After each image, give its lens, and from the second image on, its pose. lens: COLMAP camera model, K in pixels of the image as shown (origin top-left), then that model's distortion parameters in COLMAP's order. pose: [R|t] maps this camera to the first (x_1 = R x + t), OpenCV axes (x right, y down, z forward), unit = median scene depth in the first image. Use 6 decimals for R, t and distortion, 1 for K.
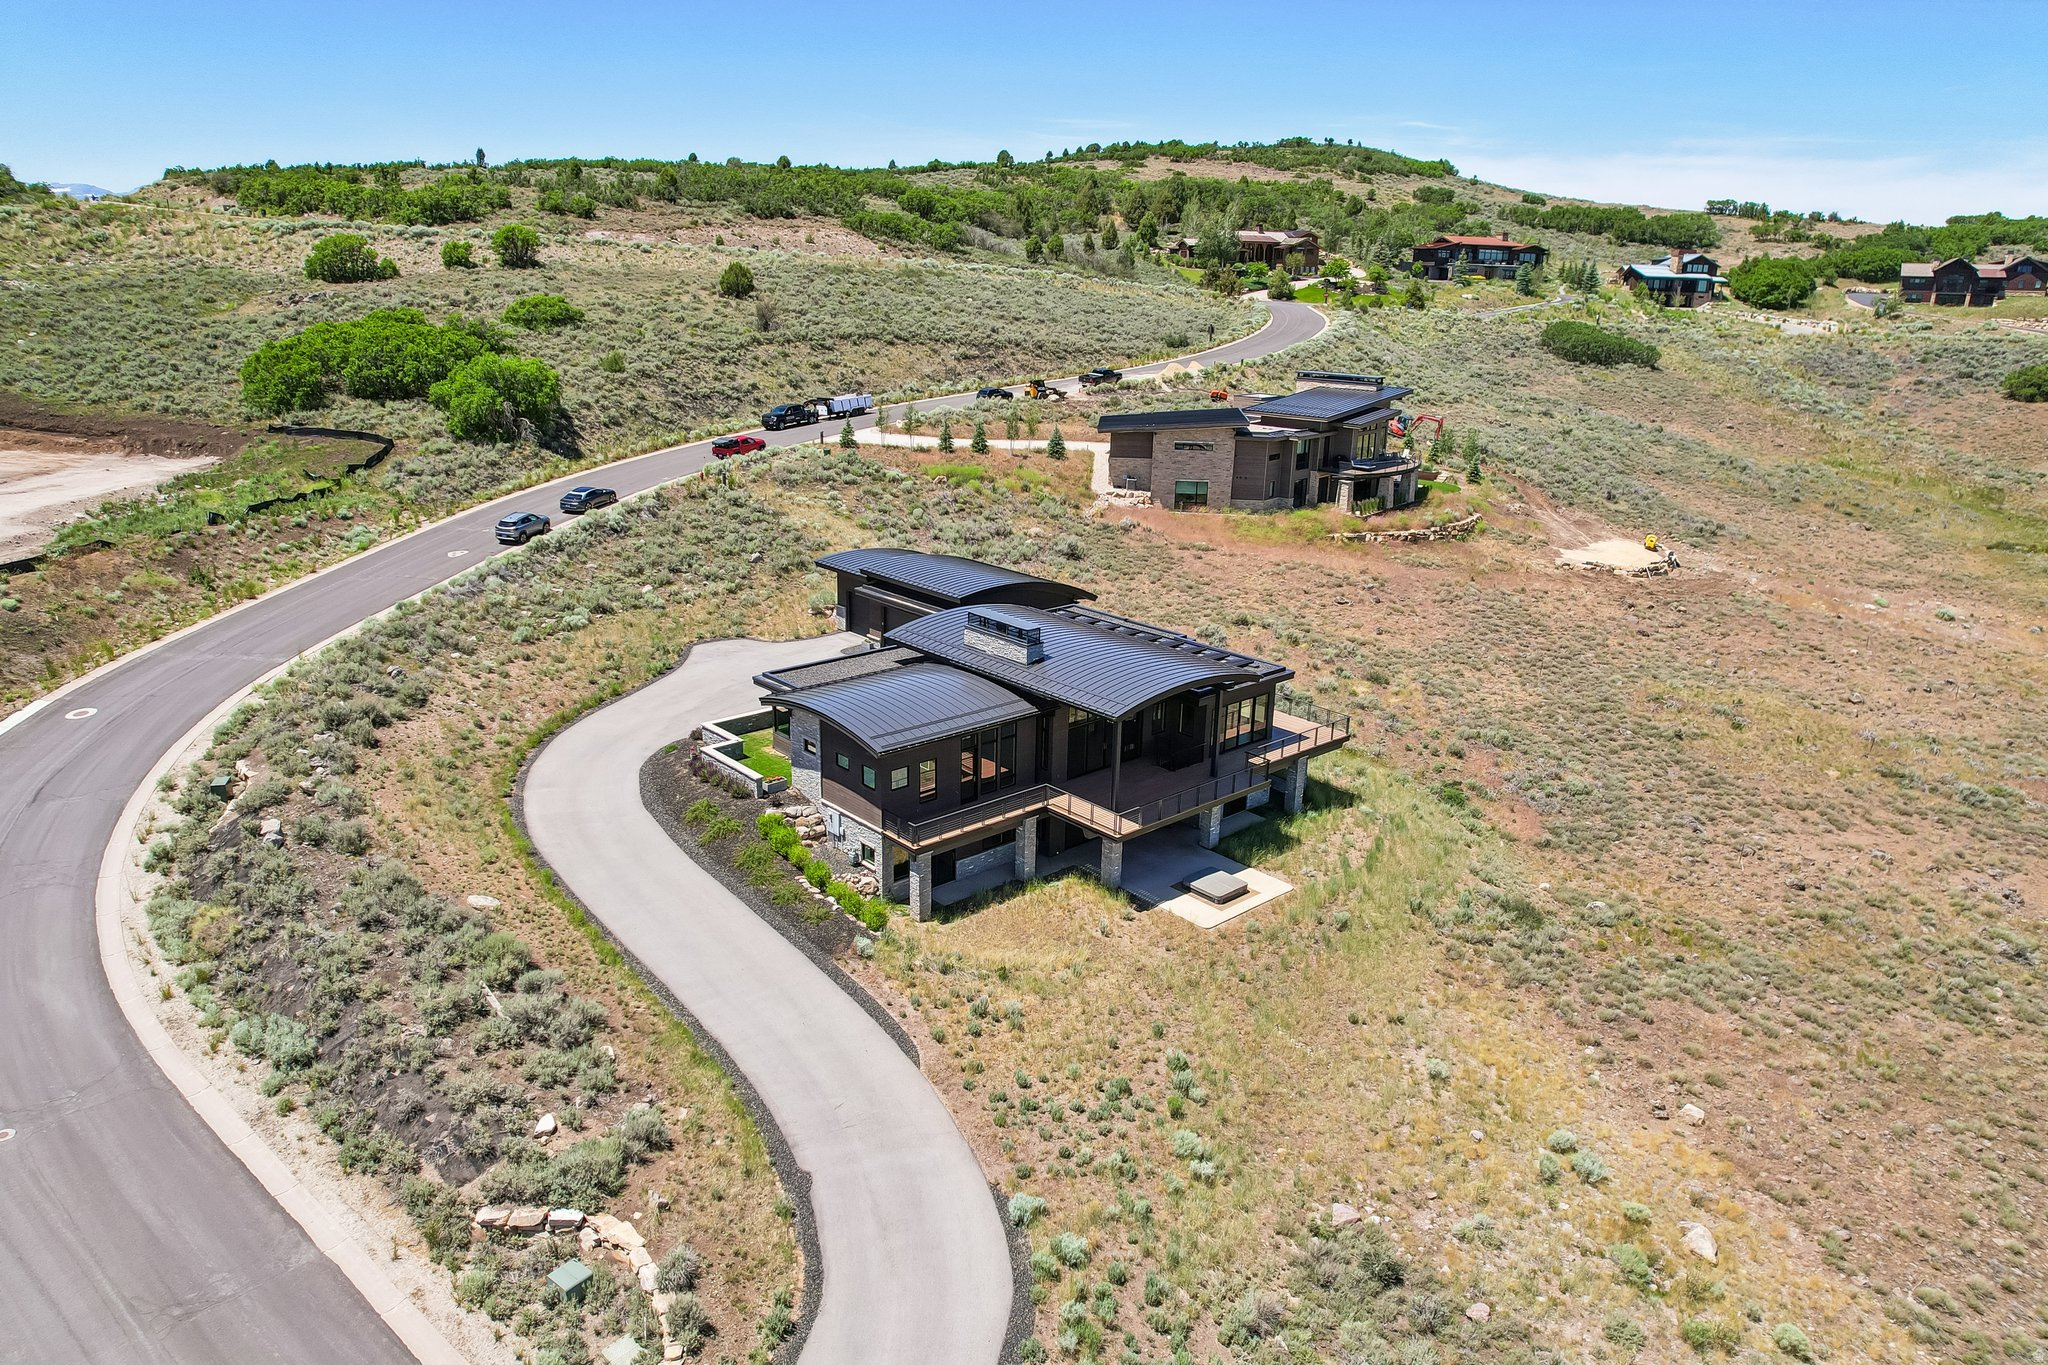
lens RADIAL K [[1350.6, 0, 1028.4], [0, 1350.6, 682.7], [0, 0, 1]] dist [-0.080361, 0.072255]
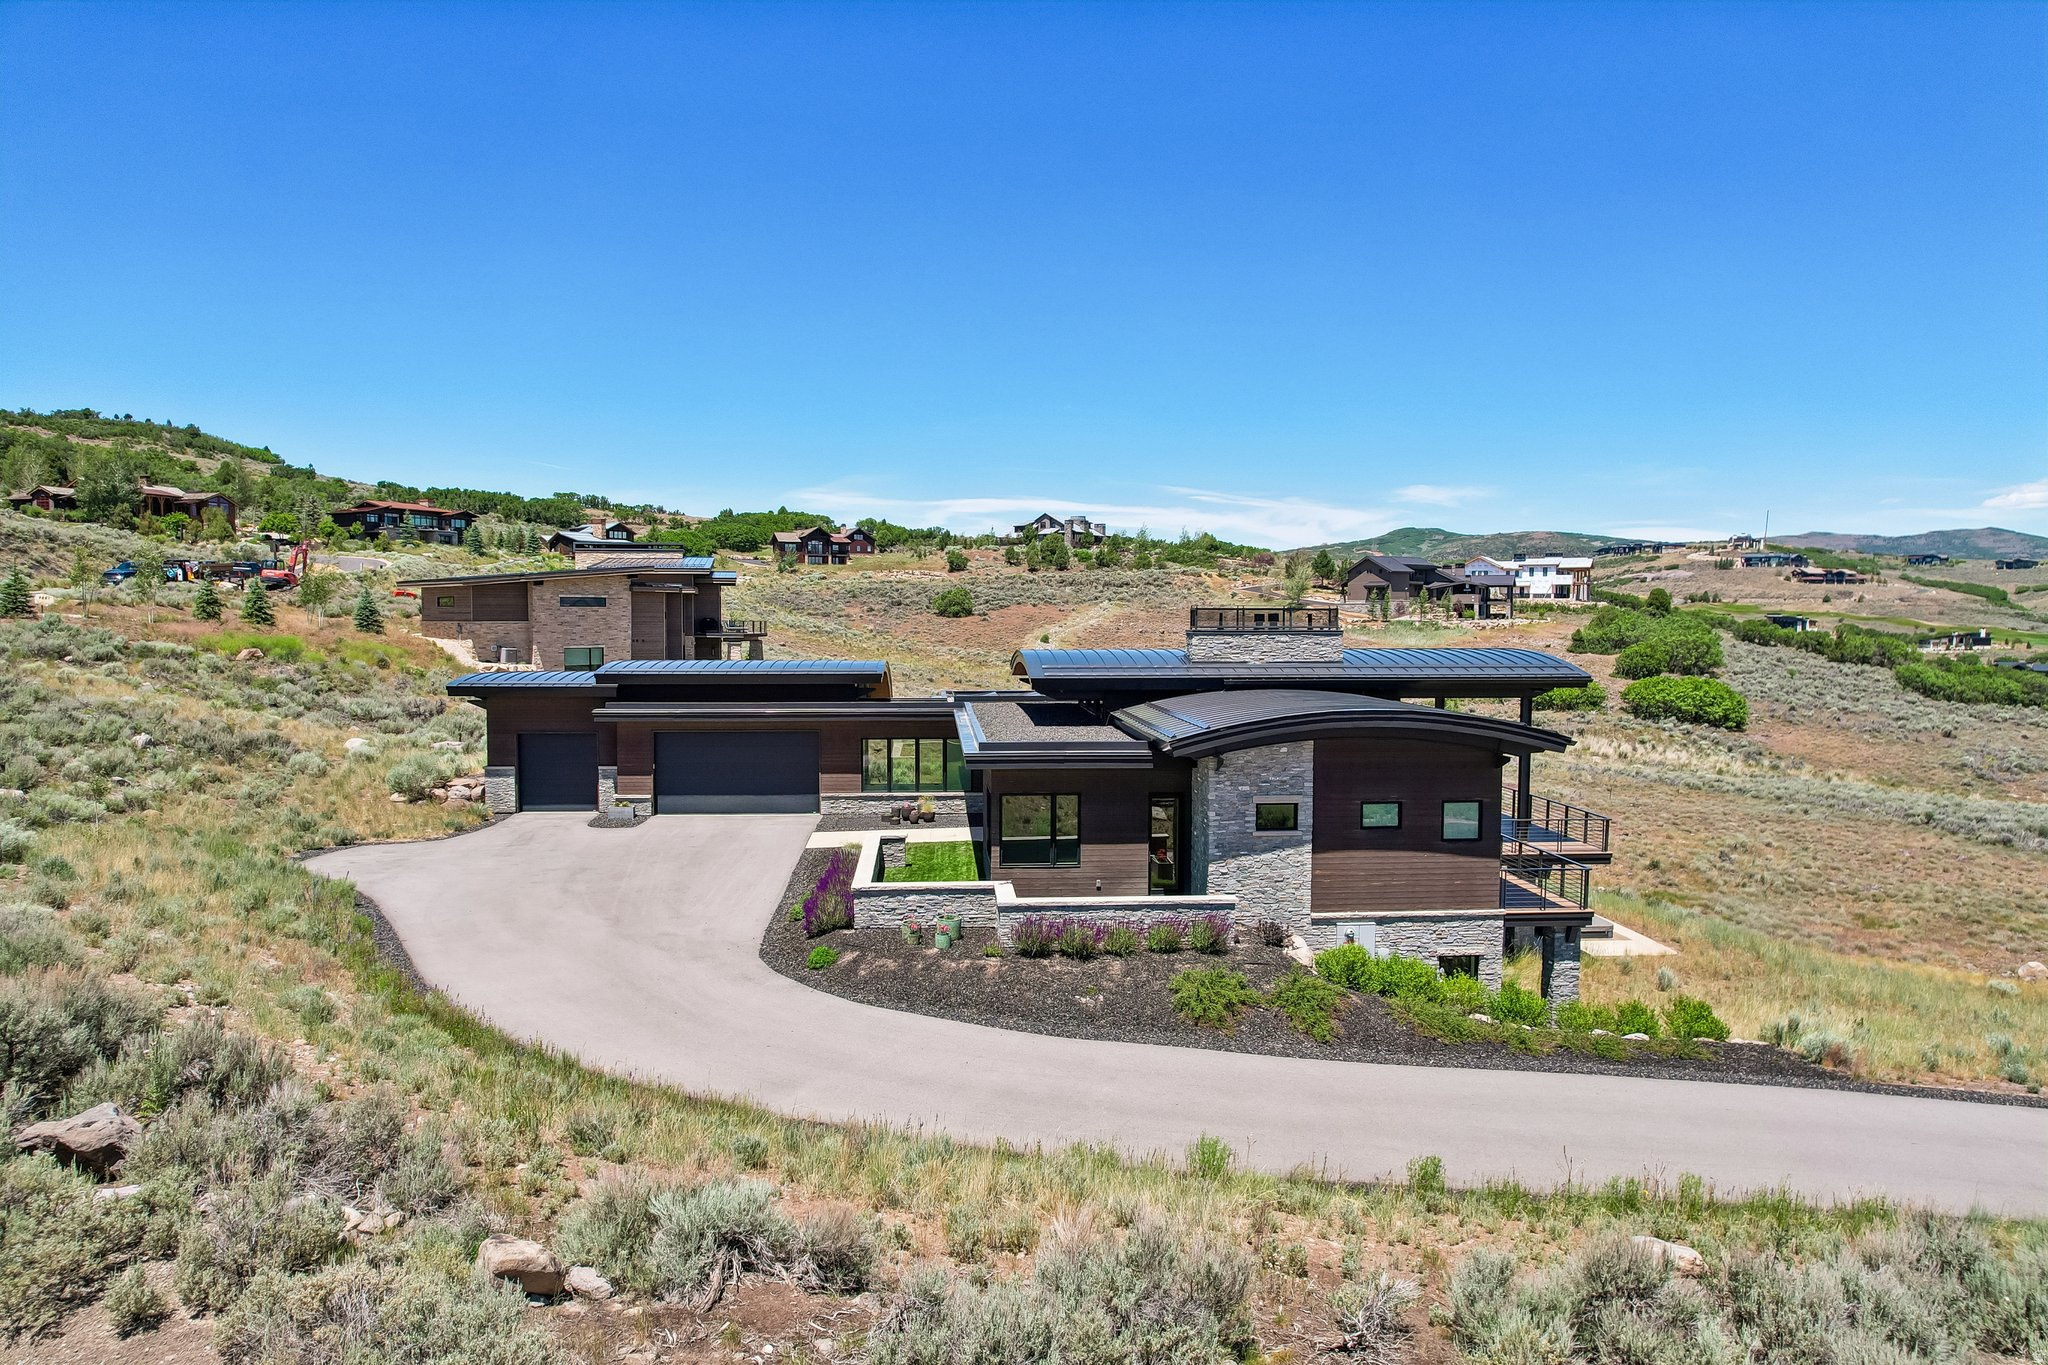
lens RADIAL K [[1319.5, 0, 1029.0], [0, 1319.5, 684.4], [0, 0, 1]] dist [-0.087331, 0.083285]
pose [[0.611418, -0.058899, 0.789113, -0.349396], [0.248019, 0.961241, -0.120423, 0.021674], [-0.751435, 0.269344, 0.602328, 0.441578]]
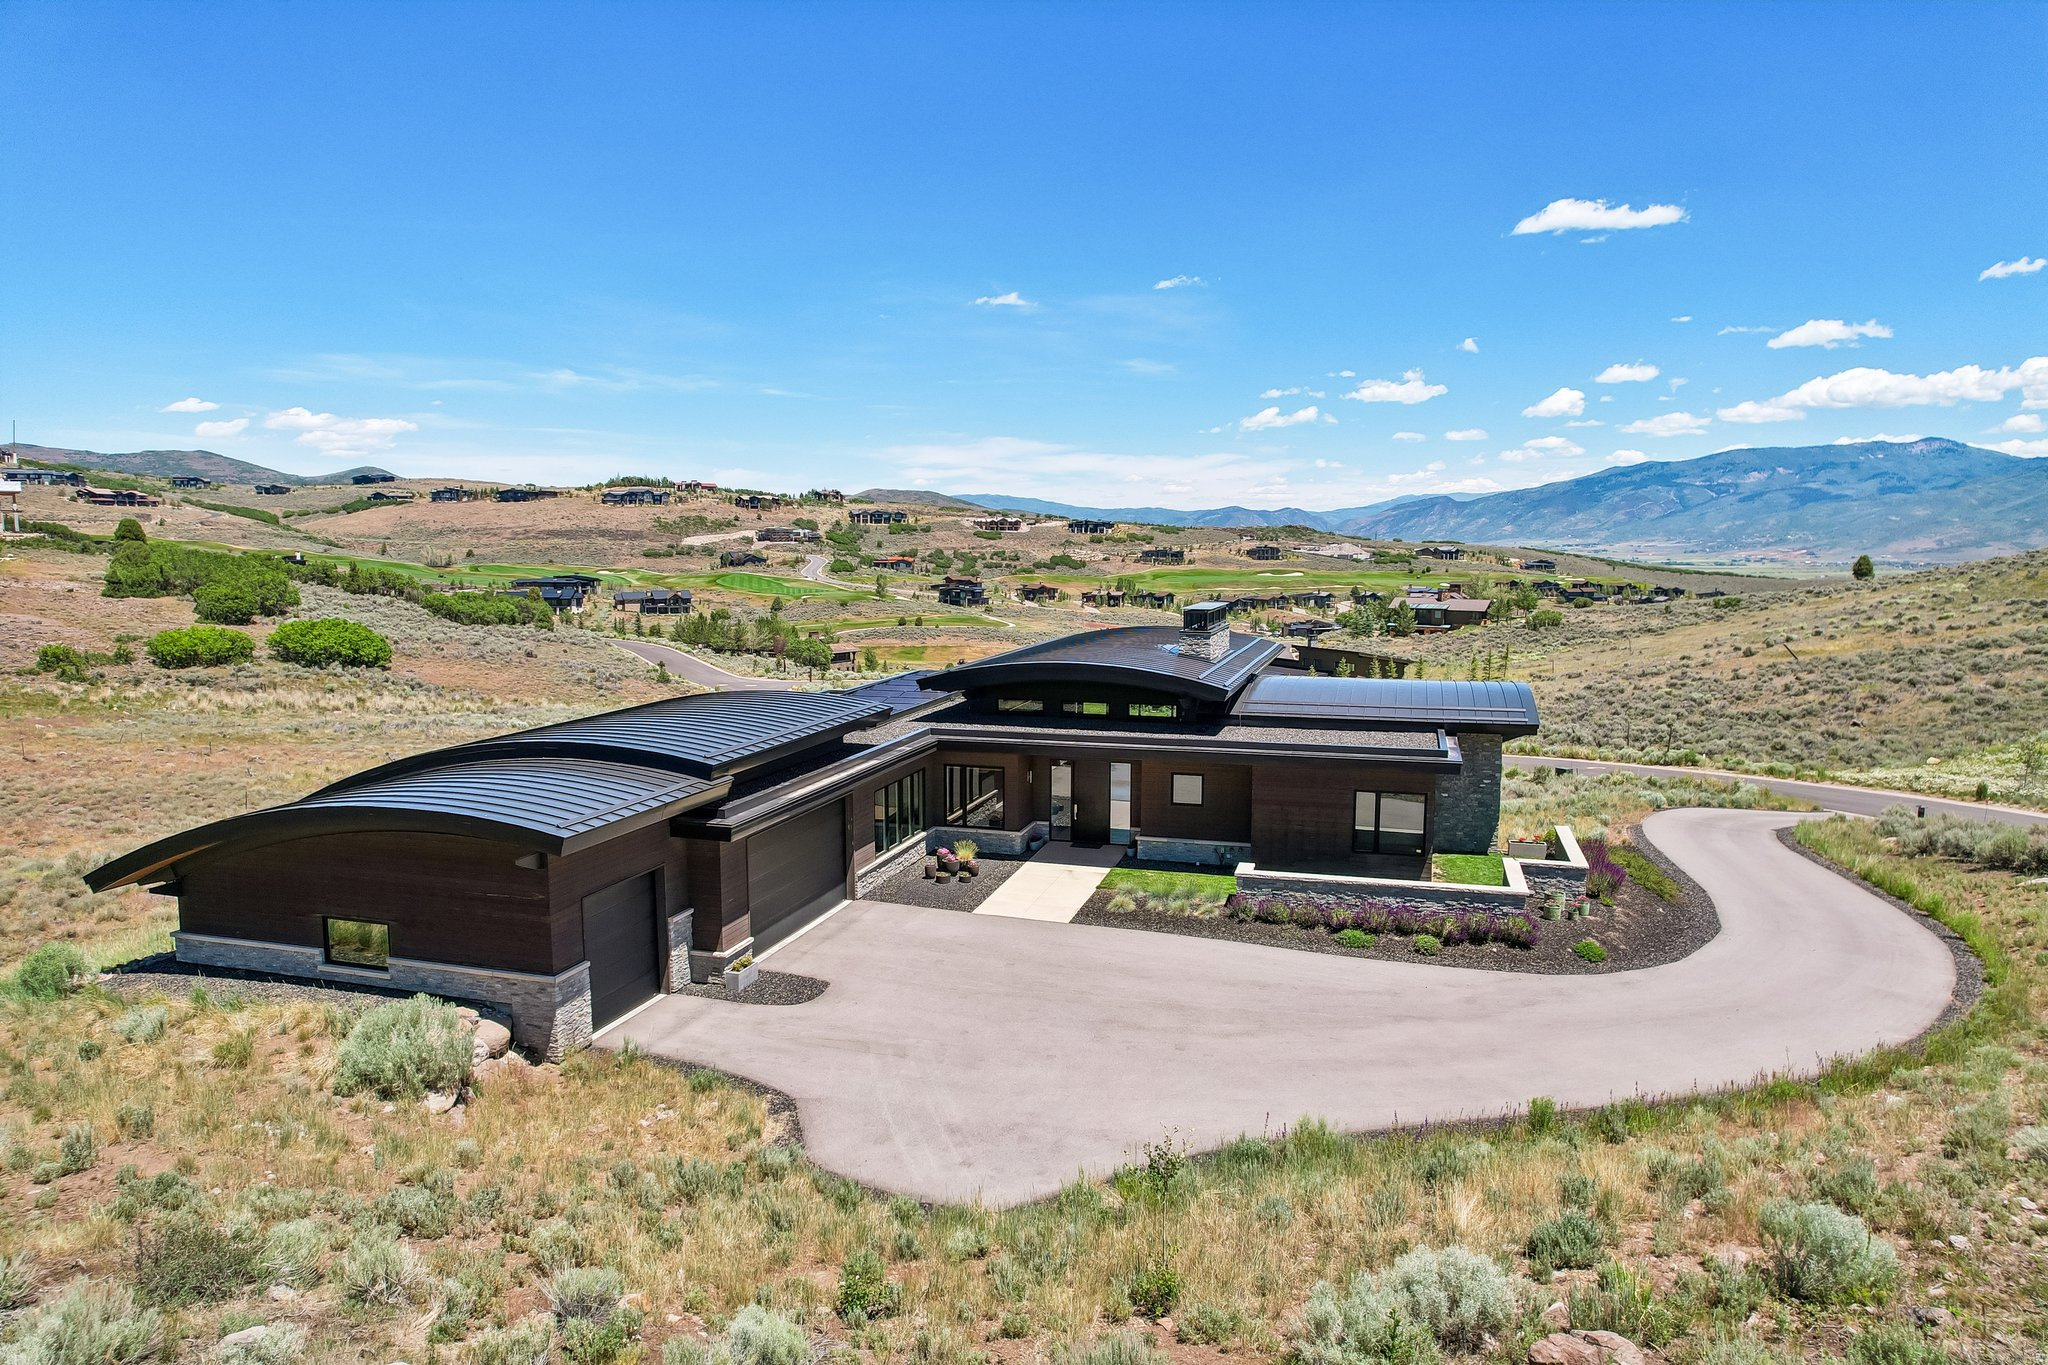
lens RADIAL K [[1318.5, 0, 1024.0], [0, 1318.5, 682.5], [0, 0, 1]] dist [-0.072167, 0.061507]
pose [[-0.521663, -0.113772, 0.845532, -0.349899], [0.248380, 0.927885, 0.278095, -0.140672], [-0.816195, 0.355085, -0.455785, 0.865374]]
